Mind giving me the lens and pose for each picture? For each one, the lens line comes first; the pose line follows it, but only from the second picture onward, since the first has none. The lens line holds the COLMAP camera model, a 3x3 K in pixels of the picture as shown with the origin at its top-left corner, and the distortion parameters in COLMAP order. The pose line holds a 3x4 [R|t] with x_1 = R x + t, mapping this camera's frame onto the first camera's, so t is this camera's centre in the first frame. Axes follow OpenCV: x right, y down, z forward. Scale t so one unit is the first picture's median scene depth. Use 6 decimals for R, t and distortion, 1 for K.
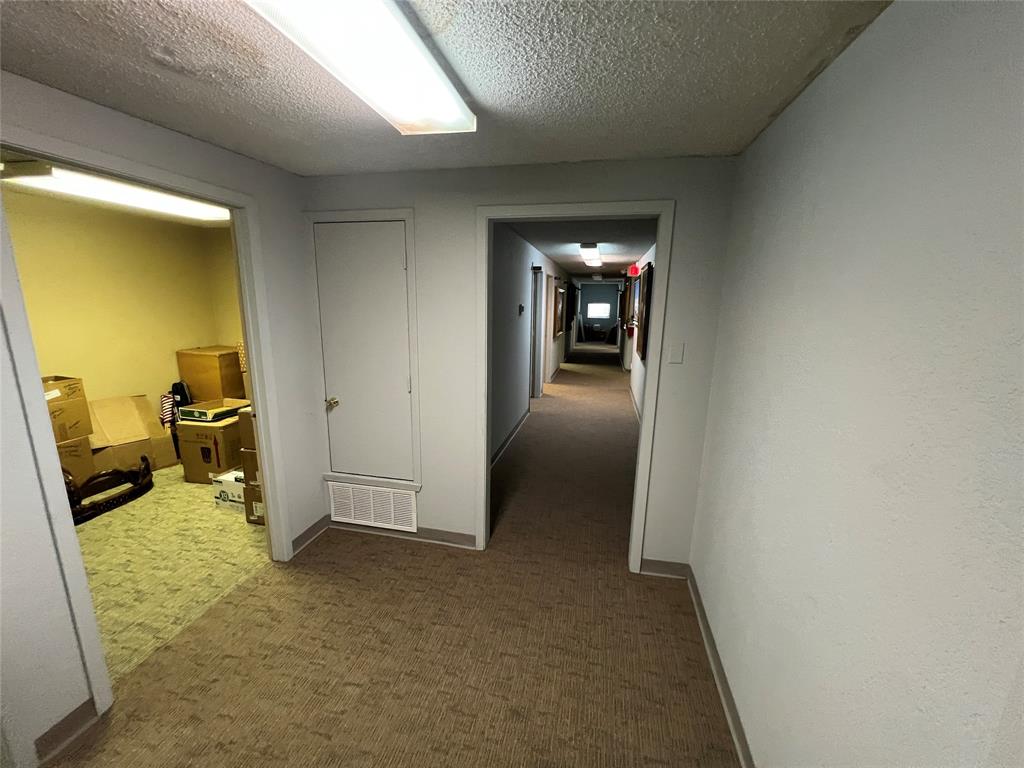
lens RADIAL K [[413.8, 0, 510.1], [0, 413.8, 387.0], [0, 0, 1]] dist [0.000445, -0.000231]
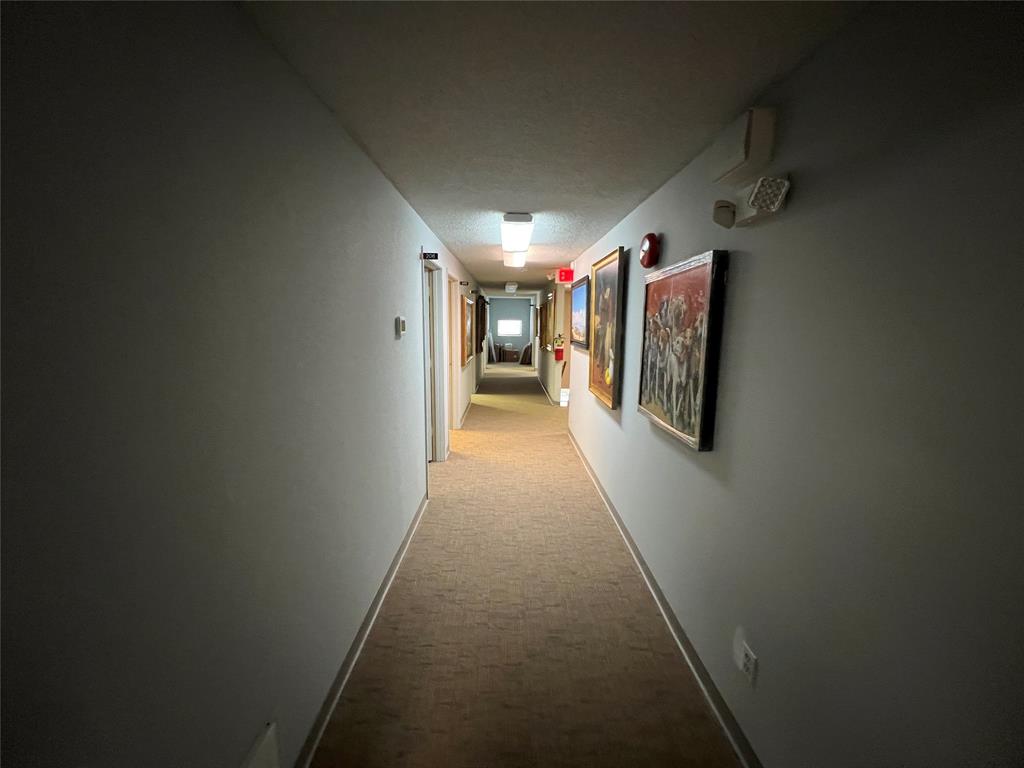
lens RADIAL K [[413.8, 0, 511.5], [0, 413.8, 385.5], [0, 0, 1]] dist [0.000445, -0.000231]
pose [[0.973857, -0.036592, 0.224194, 0.077554], [0.046502, 0.998153, -0.039082, -0.153766], [-0.222350, 0.048486, 0.973761, 0.819194]]
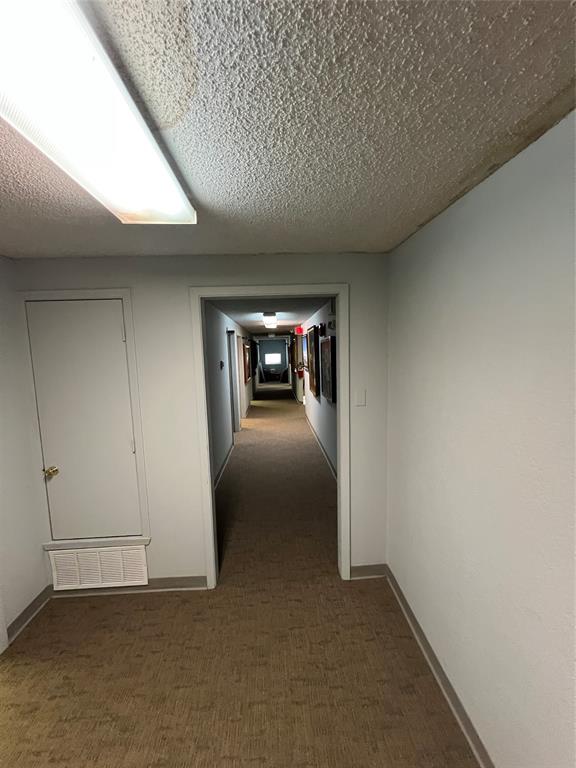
lens RADIAL K [[310.3, 0, 286.6], [0, 310.3, 384.4], [0, 0, 1]] dist [0.000445, -0.000231]
pose [[0.964485, -0.074372, 0.253451, -0.047085], [0.099309, 0.991242, -0.087041, -0.048650], [-0.244757, 0.109119, 0.963424, 0.094947]]
